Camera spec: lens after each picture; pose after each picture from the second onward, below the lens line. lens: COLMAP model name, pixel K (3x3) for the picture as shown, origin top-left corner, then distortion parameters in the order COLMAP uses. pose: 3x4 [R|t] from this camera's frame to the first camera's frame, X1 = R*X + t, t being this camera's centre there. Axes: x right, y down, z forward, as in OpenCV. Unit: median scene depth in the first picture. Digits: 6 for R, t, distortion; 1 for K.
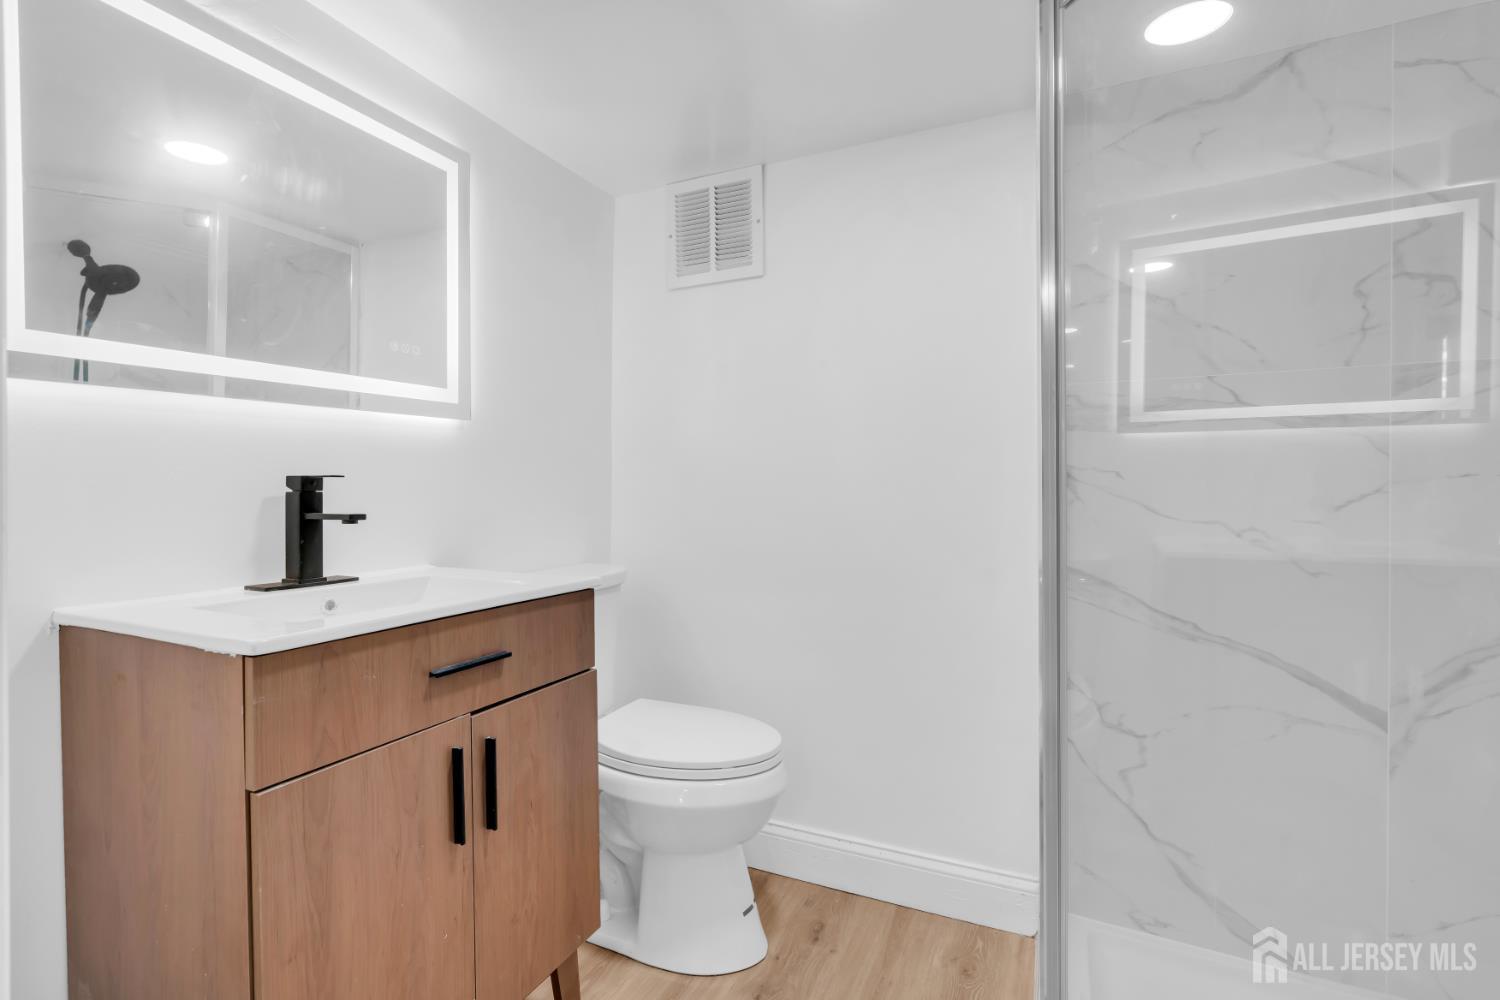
lens RADIAL K [[682.8, 0, 746.3], [0, 682.8, 498.0], [0, 0, 1]] dist [0.001109, 0.000615]
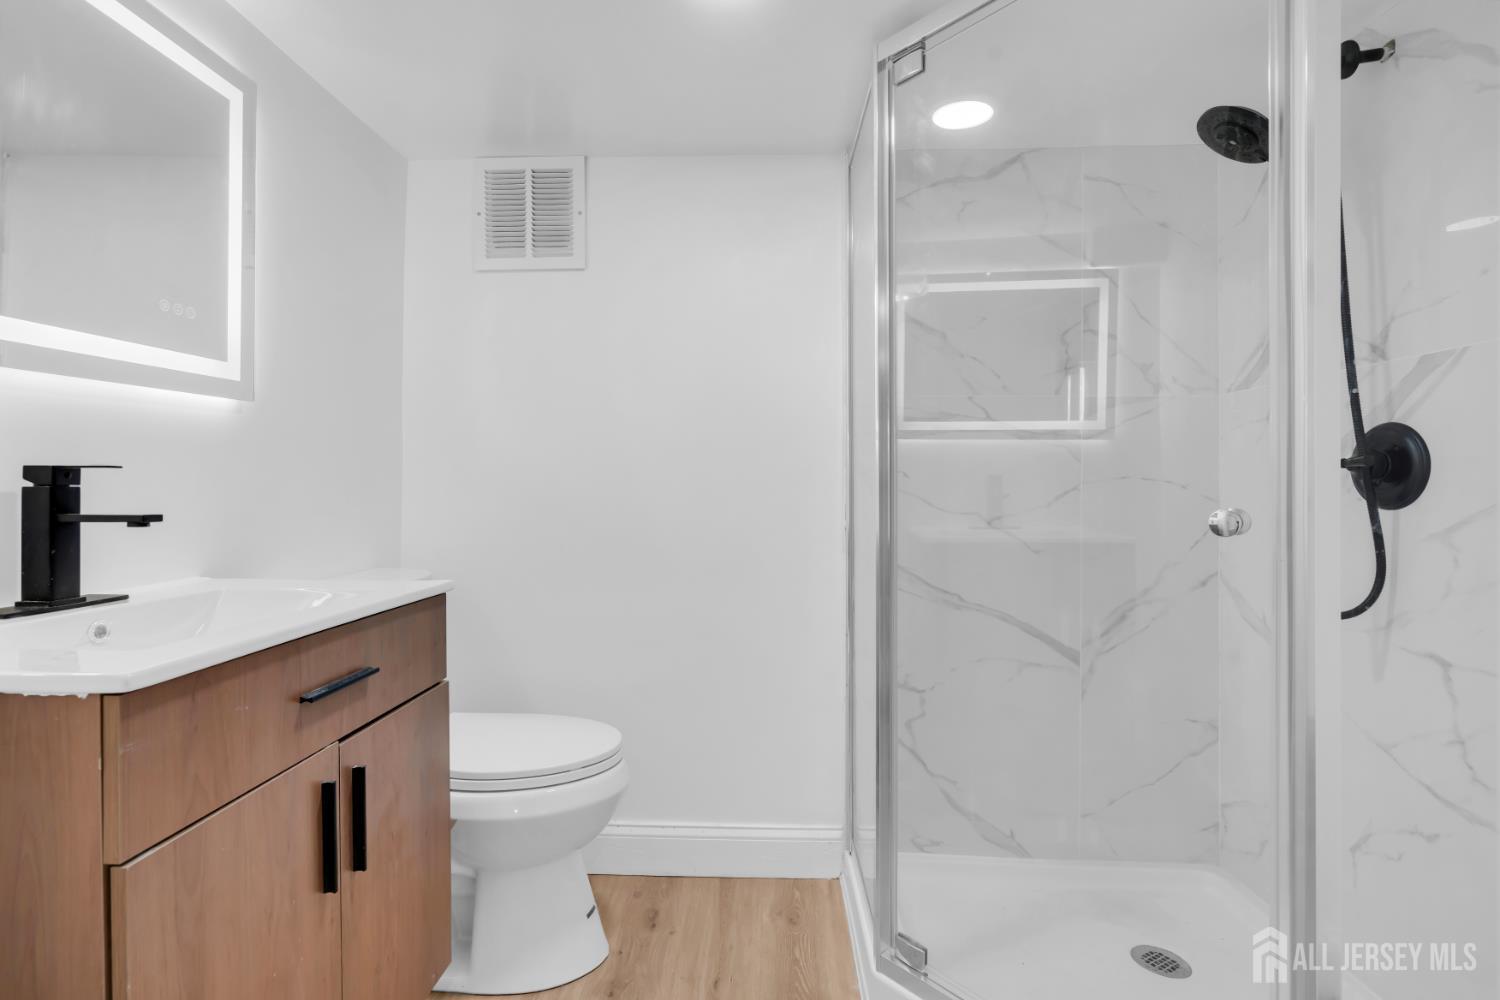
lens RADIAL K [[688.8, 0, 749.7], [0, 688.8, 492.3], [0, 0, 1]] dist [-0.001809, 0.000182]
pose [[0.922847, 0.000116, 0.385166, -0.181819], [0.001448, 0.999992, -0.003771, 0.001259], [-0.385164, 0.004038, 0.922839, -0.009594]]
